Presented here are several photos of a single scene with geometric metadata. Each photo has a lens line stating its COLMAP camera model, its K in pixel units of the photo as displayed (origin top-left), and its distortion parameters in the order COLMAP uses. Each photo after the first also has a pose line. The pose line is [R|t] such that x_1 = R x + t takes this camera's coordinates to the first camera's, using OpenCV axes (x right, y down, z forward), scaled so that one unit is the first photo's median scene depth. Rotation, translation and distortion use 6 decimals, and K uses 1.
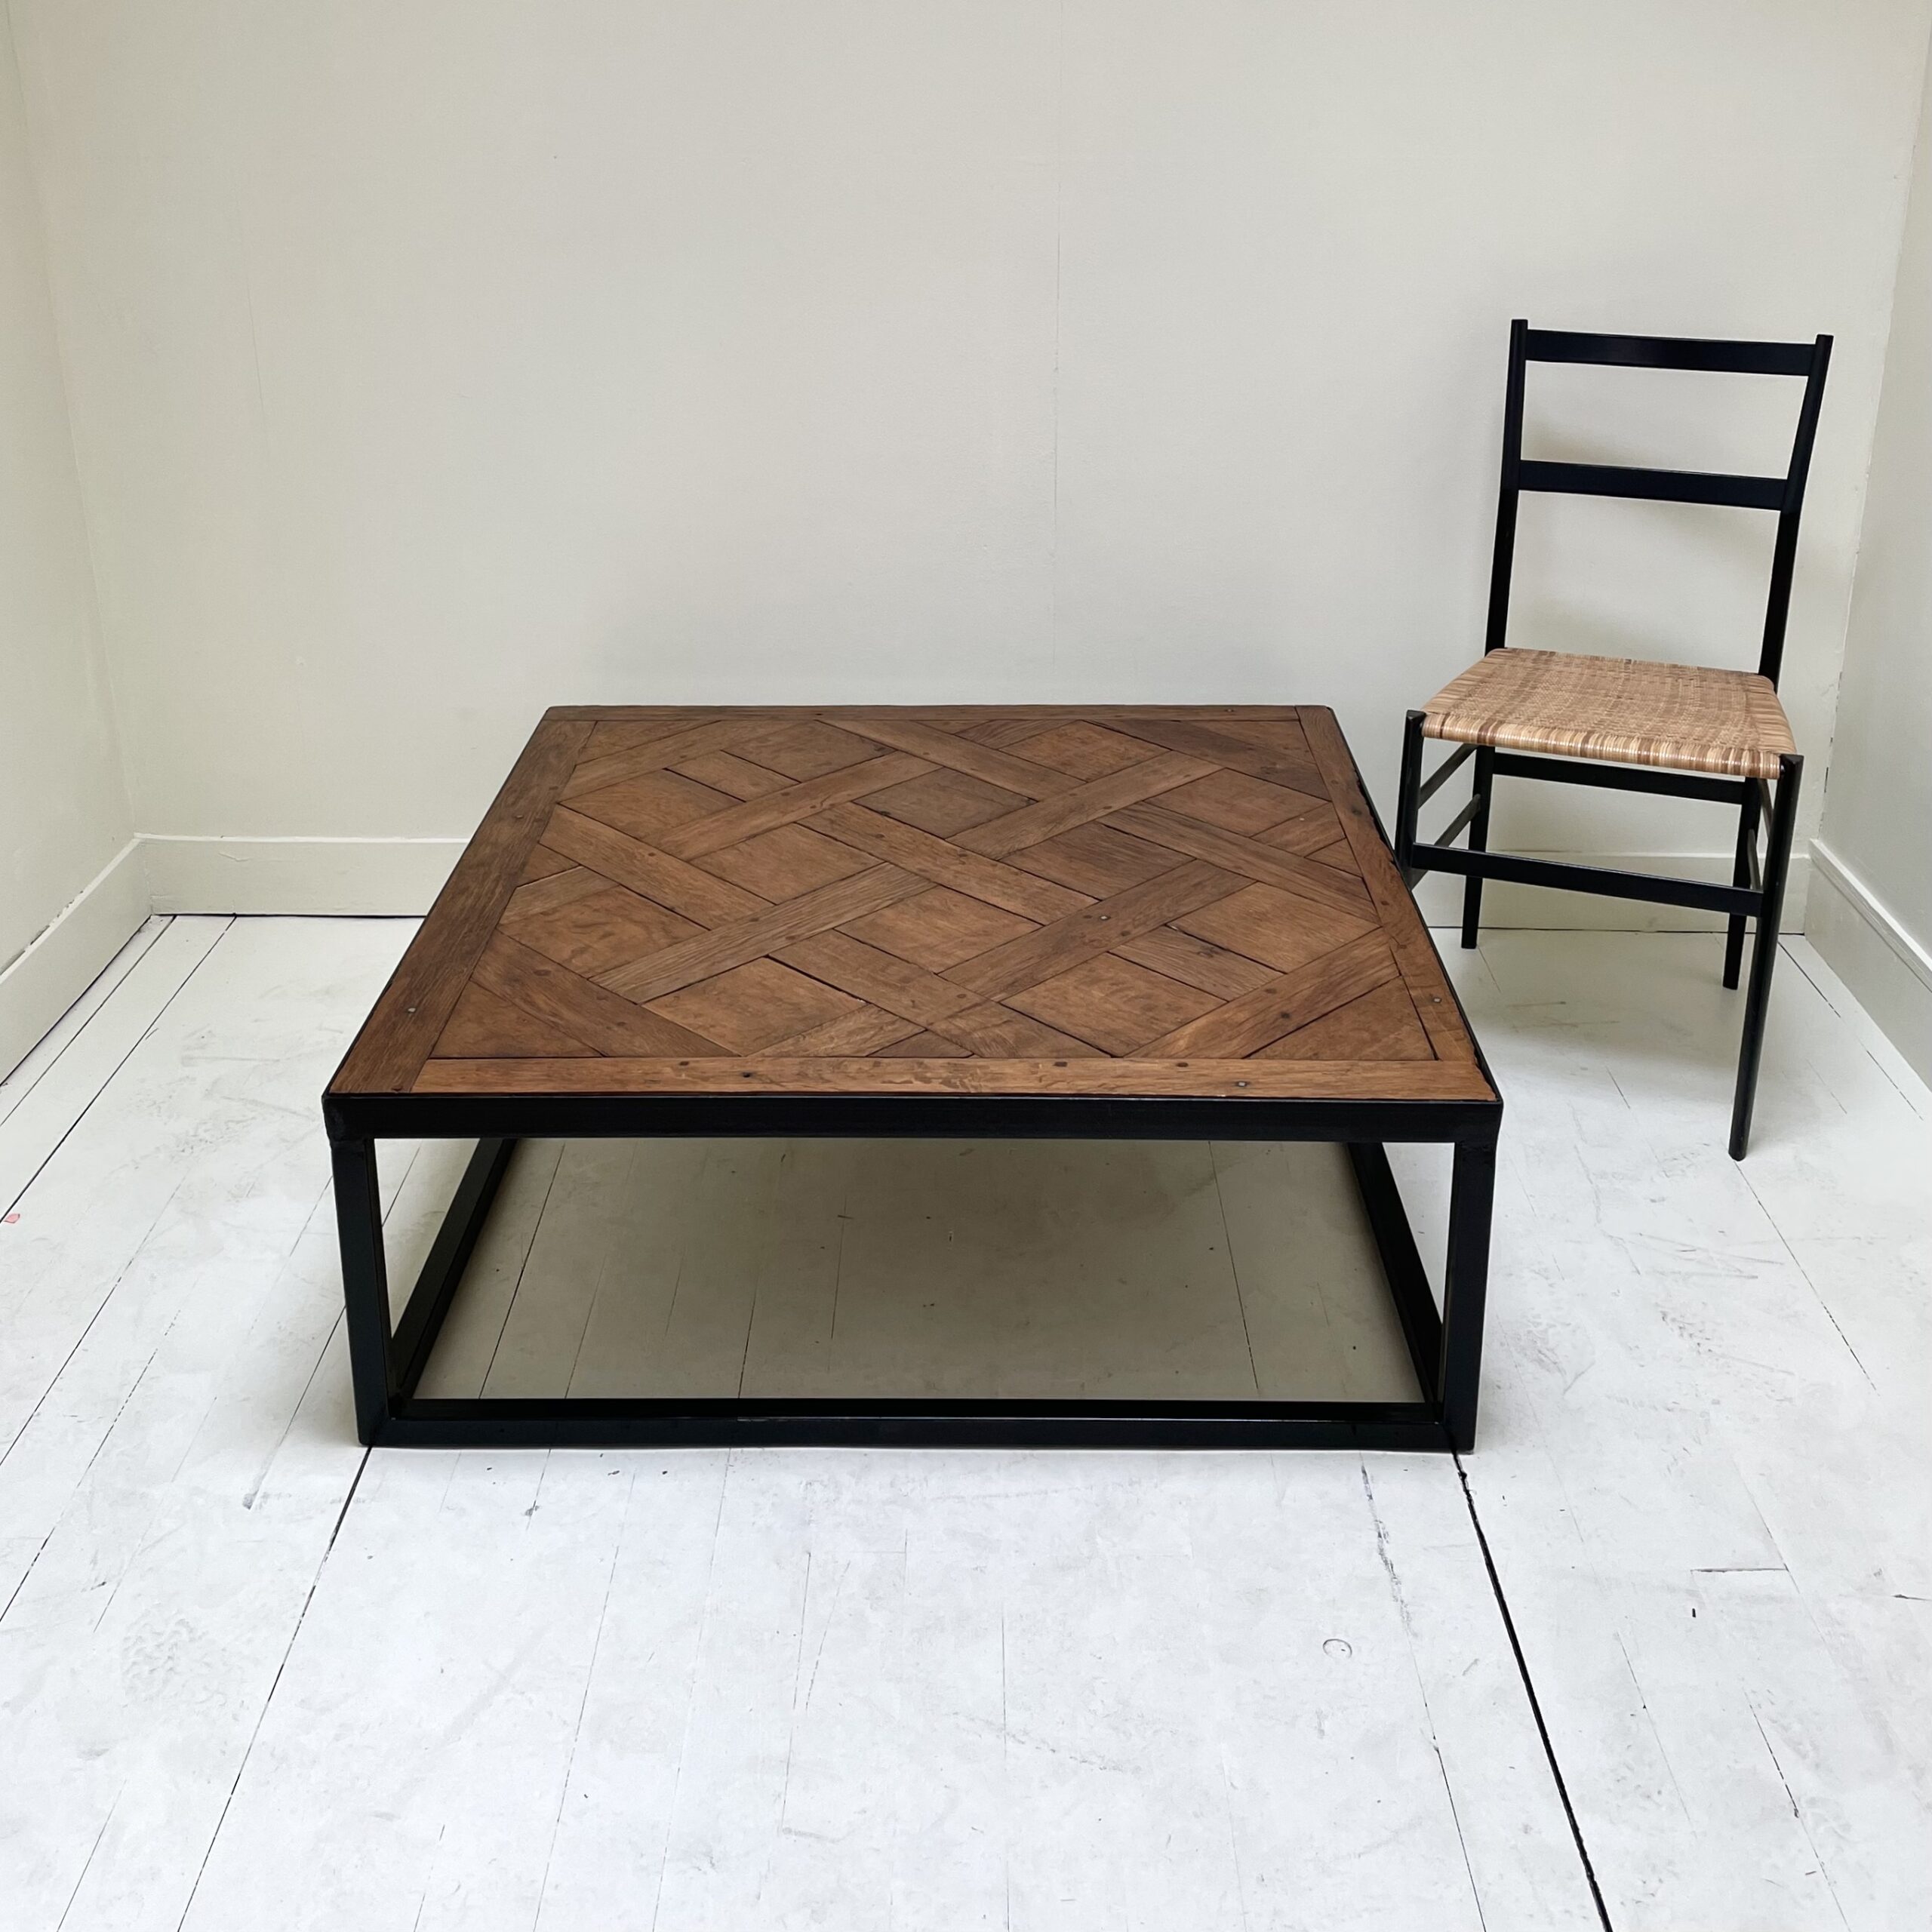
lens RADIAL K [[2168.4, 0, 960.6], [0, 2168.4, 738.8], [0, 0, 1]] dist [0.154342, -0.301050]
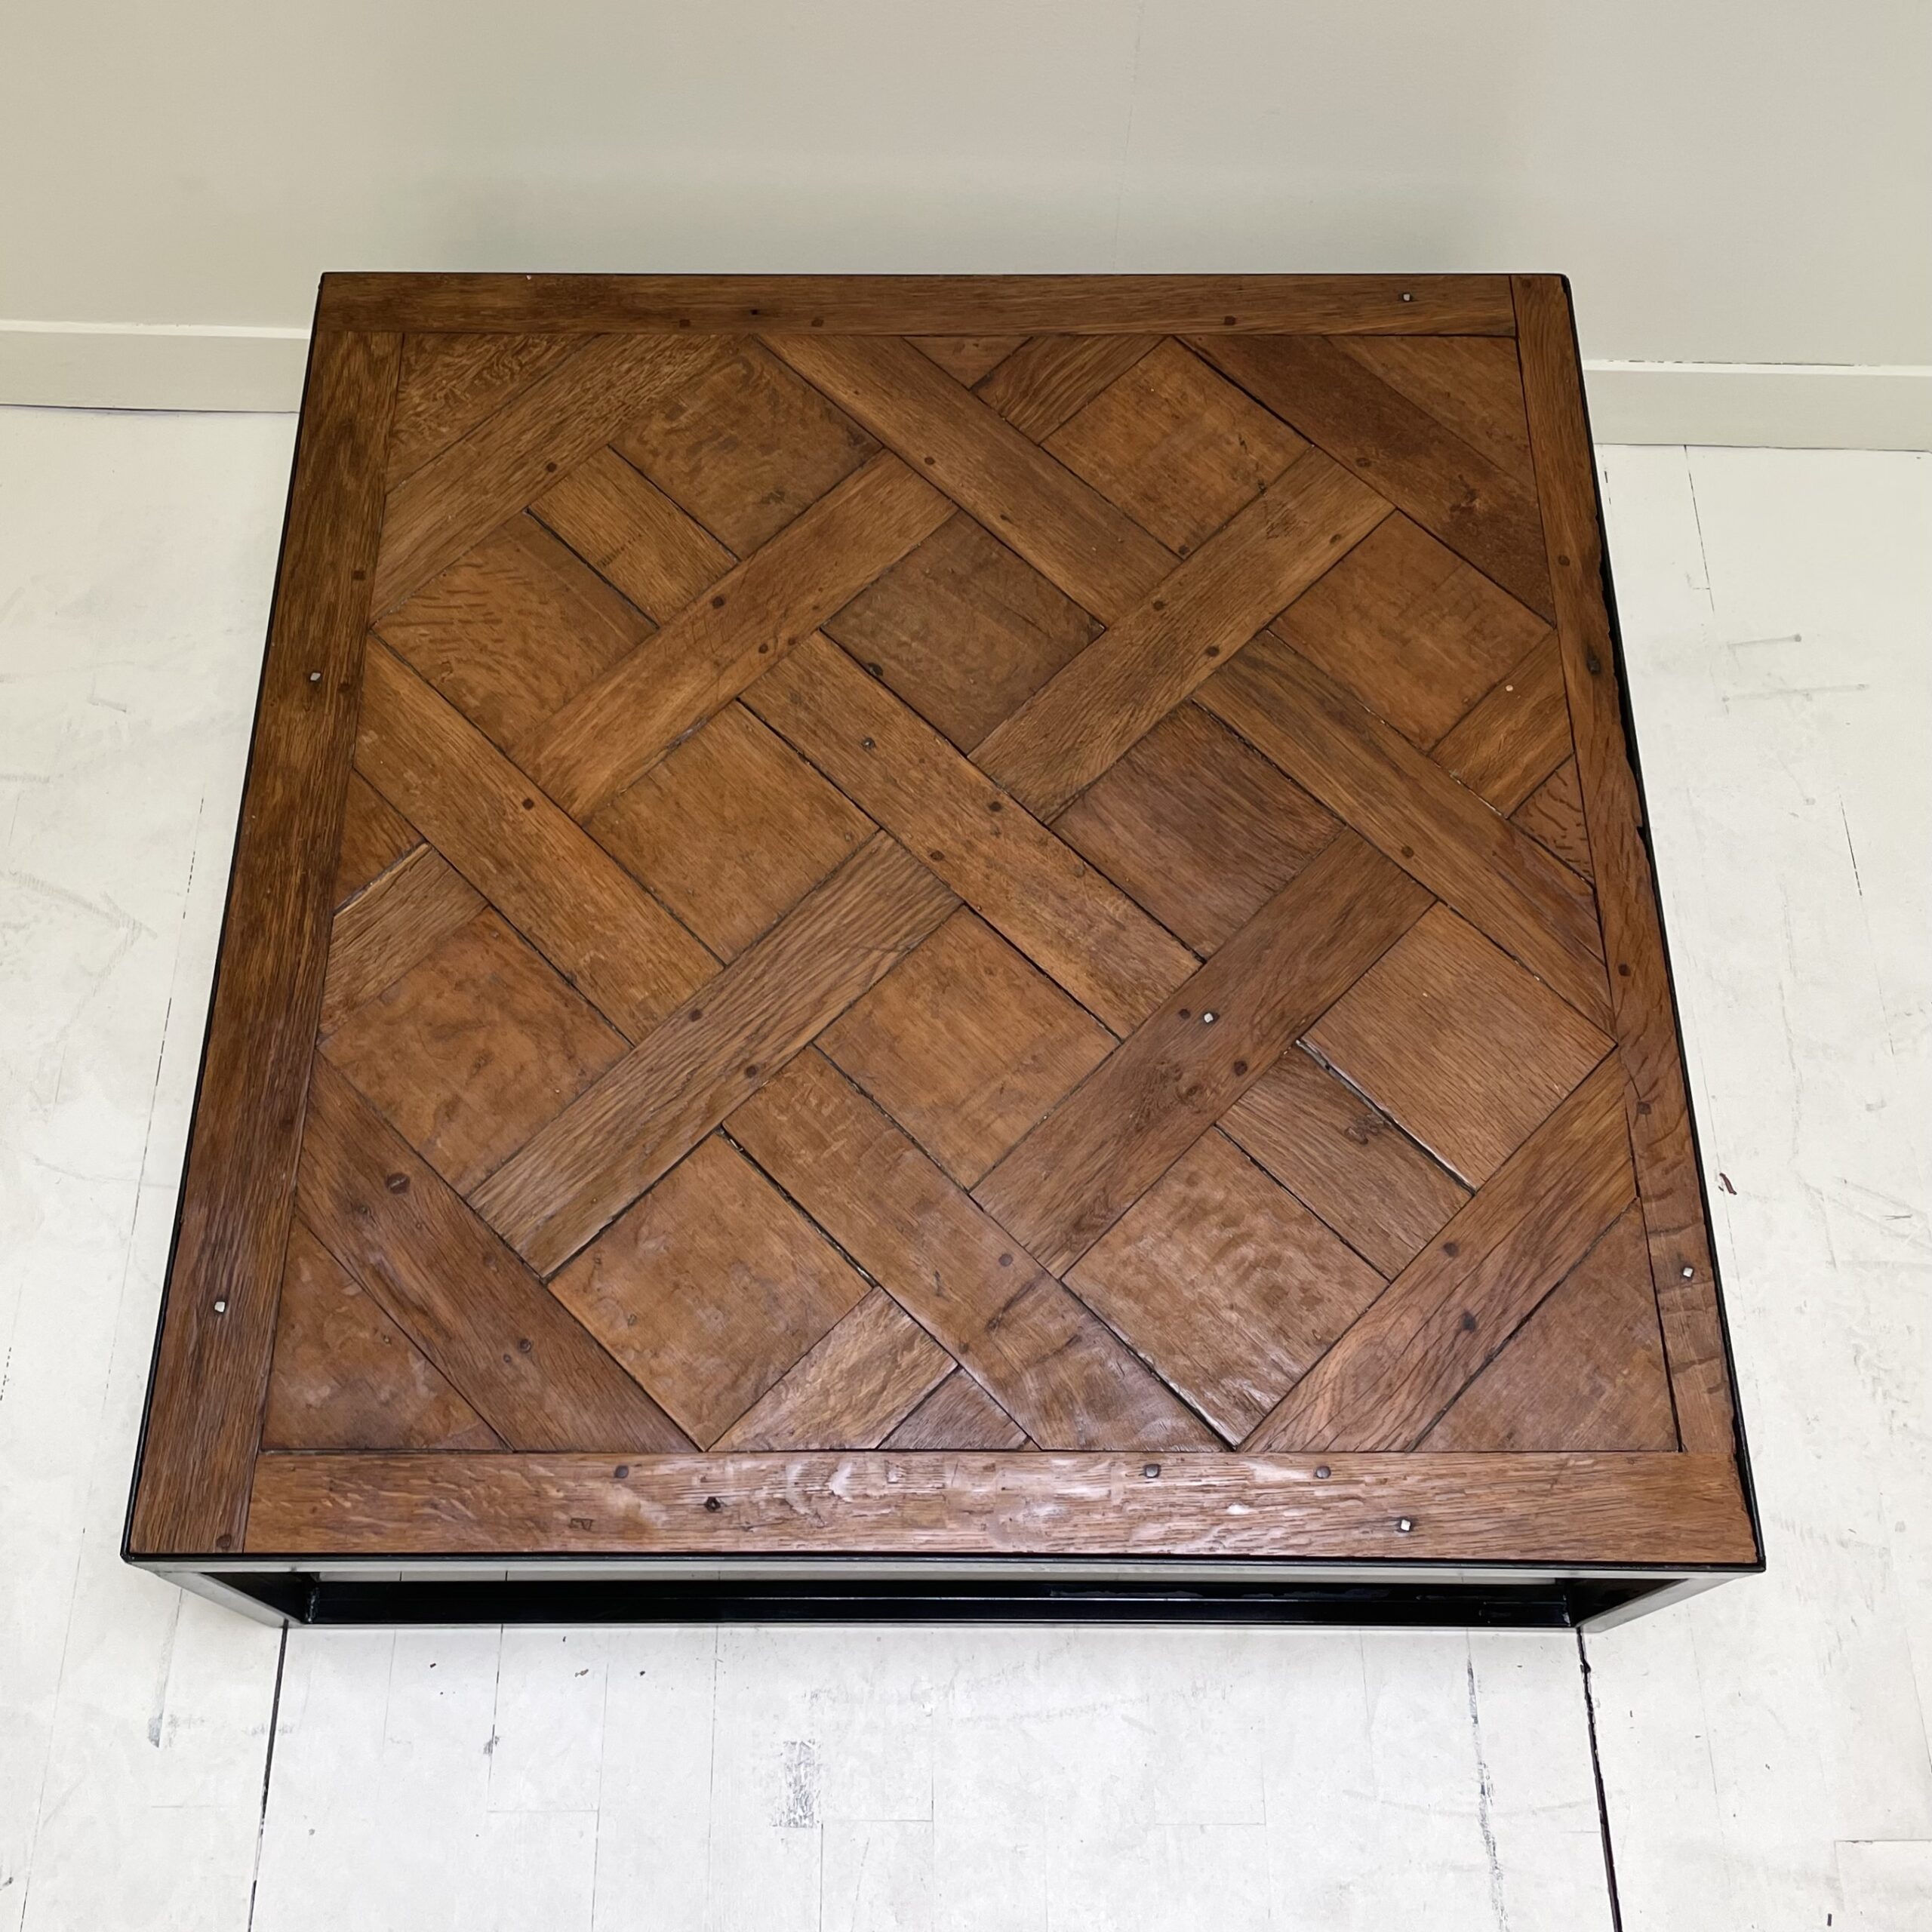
lens RADIAL K [[2188.3, 0, 922.0], [0, 2188.3, 872.7], [0, 0, 1]] dist [0.114303, -0.172154]
pose [[0.999925, -0.005746, 0.010802, -0.030518], [-0.003383, 0.718577, 0.695440, -0.421327], [-0.011758, -0.695424, 0.718503, 0.529417]]
